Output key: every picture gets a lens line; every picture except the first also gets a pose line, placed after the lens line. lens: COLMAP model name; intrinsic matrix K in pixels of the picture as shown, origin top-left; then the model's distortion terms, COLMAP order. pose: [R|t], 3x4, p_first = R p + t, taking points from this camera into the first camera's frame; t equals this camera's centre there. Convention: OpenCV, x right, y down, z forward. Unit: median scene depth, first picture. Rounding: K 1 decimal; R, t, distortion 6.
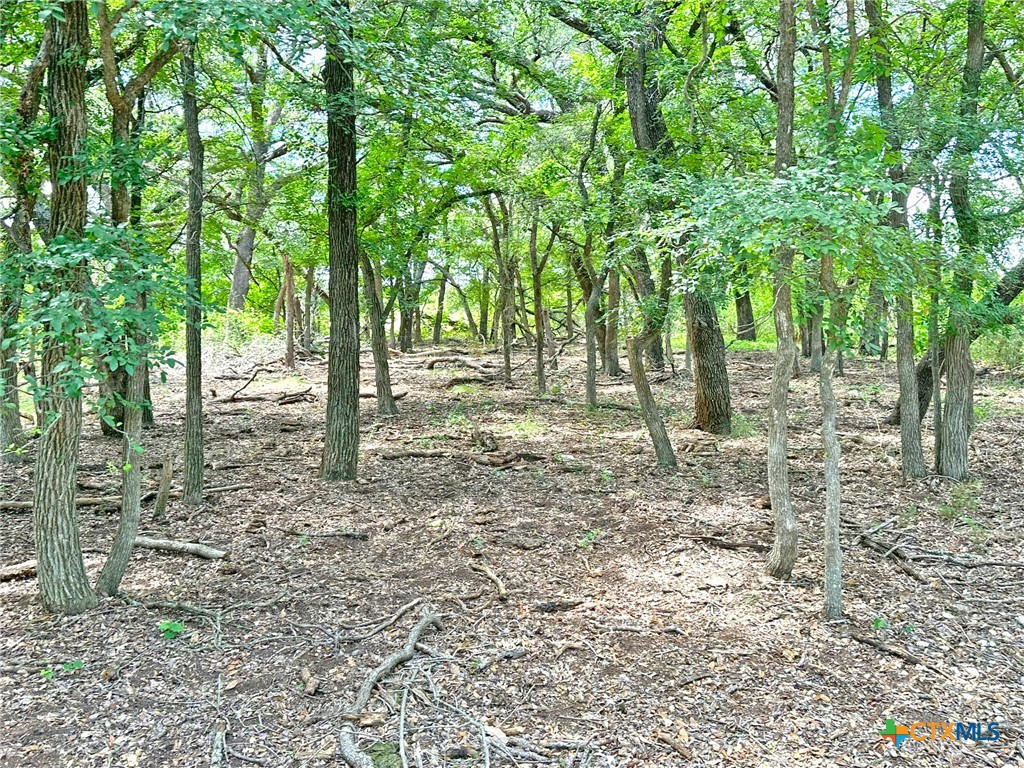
lens RADIAL K [[884.9, 0, 513.0], [0, 884.9, 379.8], [0, 0, 1]] dist [0.095639, -0.131024]
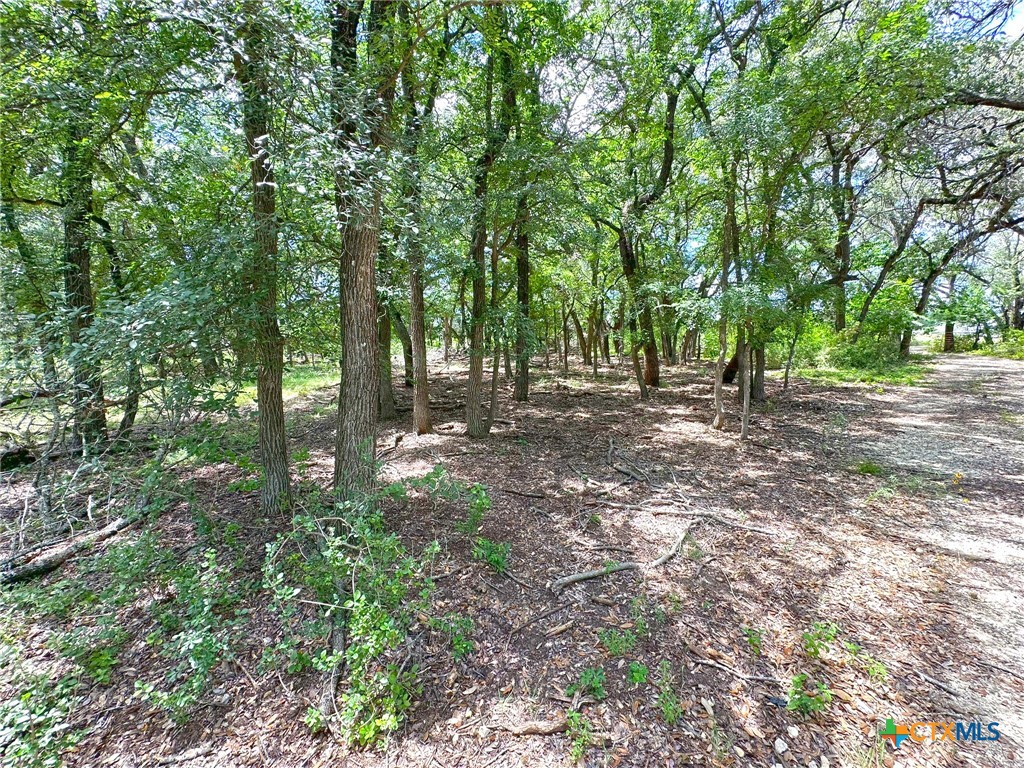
lens RADIAL K [[408.0, 0, 514.3], [0, 408.0, 383.9], [0, 0, 1]] dist [-0.000990, 0.000278]
pose [[0.999919, 0.003941, 0.012081, -0.269238], [-0.004340, 0.999440, 0.033171, 0.029749], [-0.011943, -0.033221, 0.999377, -0.200154]]
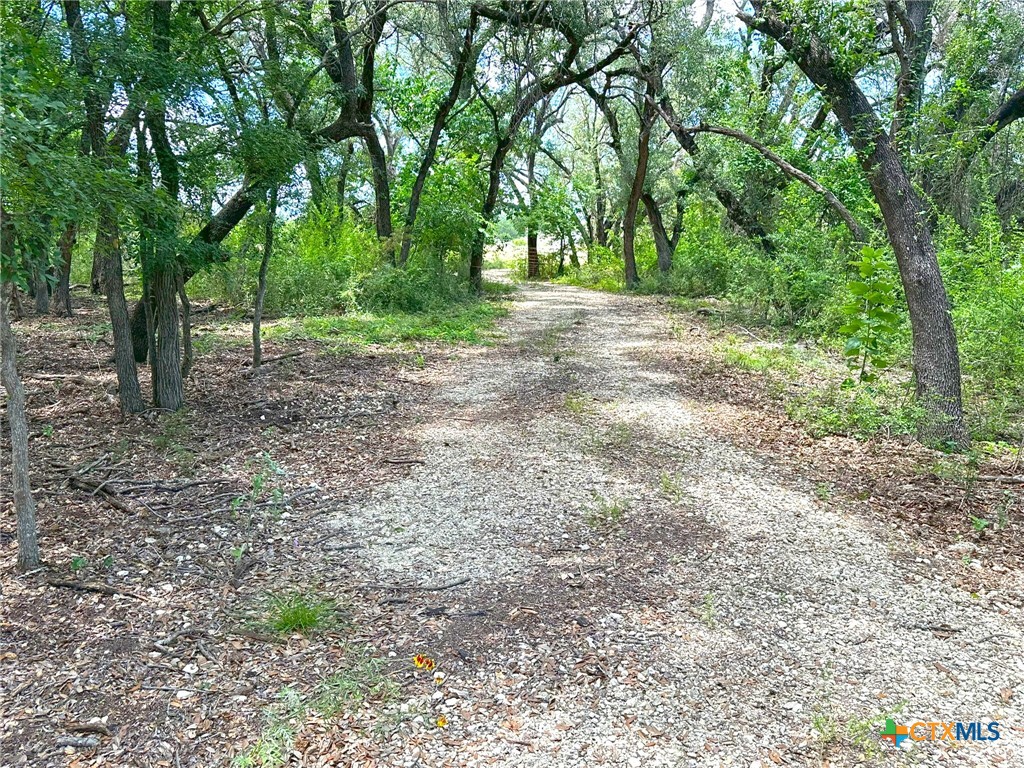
lens RADIAL K [[884.9, 0, 513.9], [0, 884.9, 382.1], [0, 0, 1]] dist [0.095639, -0.131024]
pose [[0.700322, -0.082493, 0.709044, 0.039550], [0.033611, 0.996009, 0.082682, 0.006315], [-0.713035, -0.034073, 0.700300, -0.009699]]
